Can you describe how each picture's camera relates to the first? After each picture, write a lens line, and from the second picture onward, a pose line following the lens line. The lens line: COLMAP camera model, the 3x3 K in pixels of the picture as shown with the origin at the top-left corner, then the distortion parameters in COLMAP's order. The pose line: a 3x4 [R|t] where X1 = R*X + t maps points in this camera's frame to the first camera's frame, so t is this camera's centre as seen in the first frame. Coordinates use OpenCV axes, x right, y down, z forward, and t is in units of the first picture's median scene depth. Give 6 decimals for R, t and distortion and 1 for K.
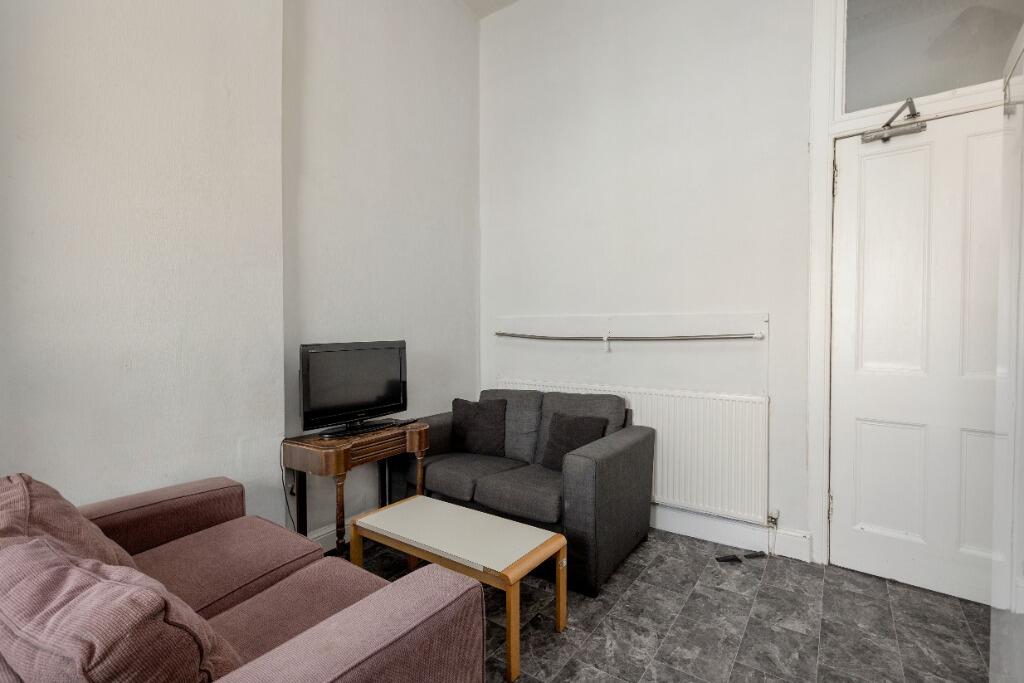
lens RADIAL K [[463.0, 0, 521.8], [0, 463.0, 336.6], [0, 0, 1]] dist [0.001892, -0.001103]
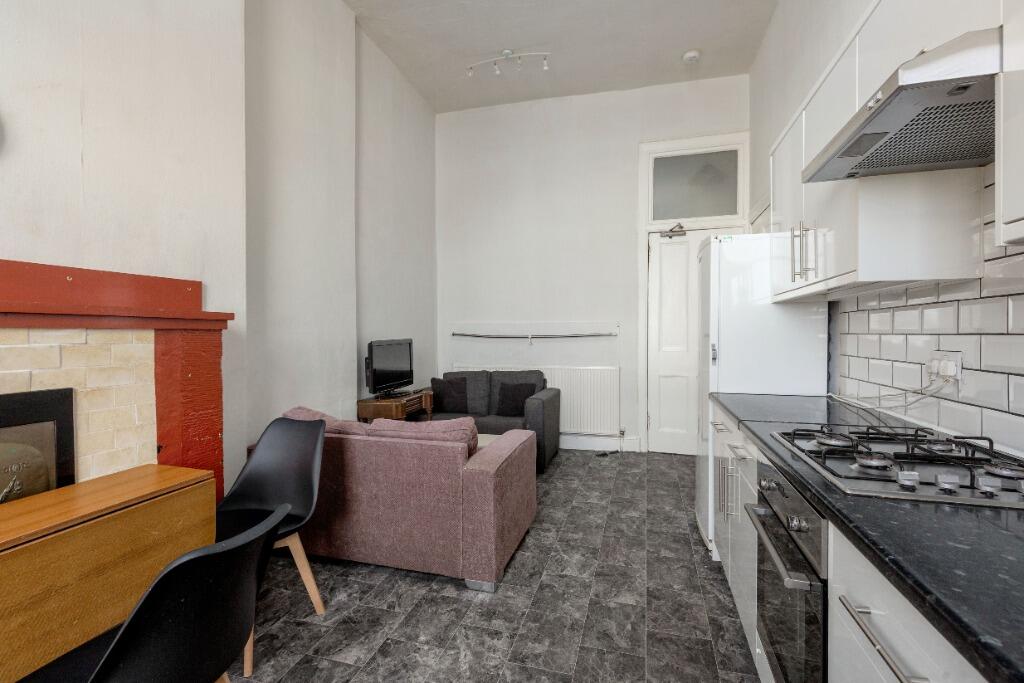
lens RADIAL K [[463.0, 0, 521.8], [0, 463.0, 336.6], [0, 0, 1]] dist [0.001892, -0.001103]
pose [[0.950640, -0.012097, 0.310061, -0.390081], [0.011087, 0.999926, 0.005022, -0.005531], [-0.310099, -0.001336, 0.950703, -0.607050]]
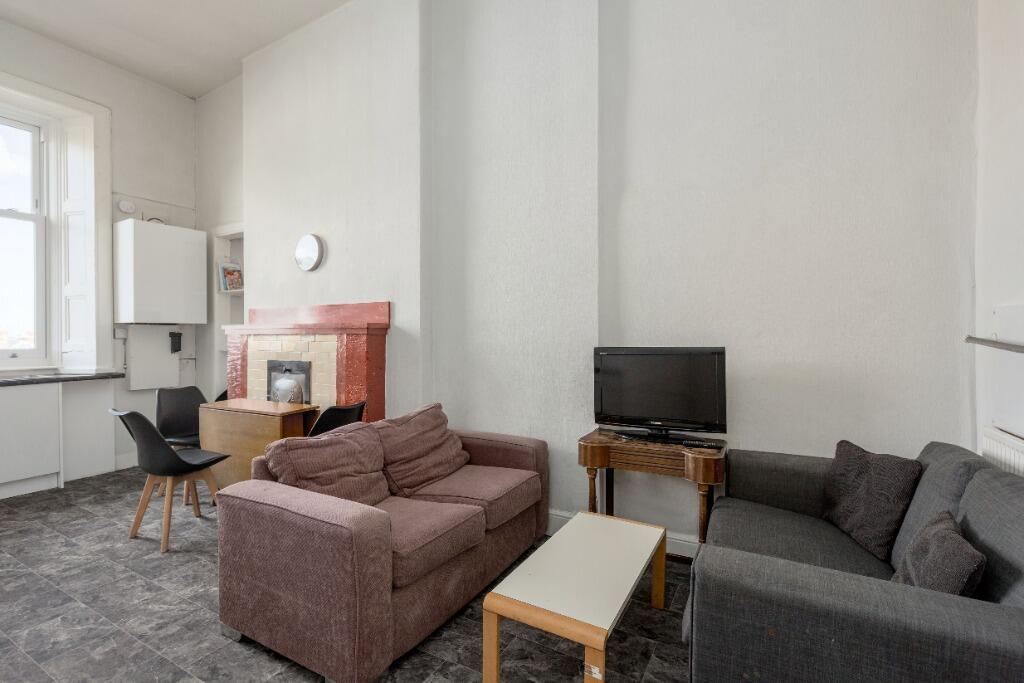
lens RADIAL K [[463.0, 0, 521.8], [0, 463.0, 336.6], [0, 0, 1]] dist [0.001892, -0.001103]
pose [[0.077634, 0.002173, -0.996980, 0.536326], [0.000750, 0.999997, 0.002238, -0.011532], [0.996982, -0.000922, 0.077633, 0.601928]]
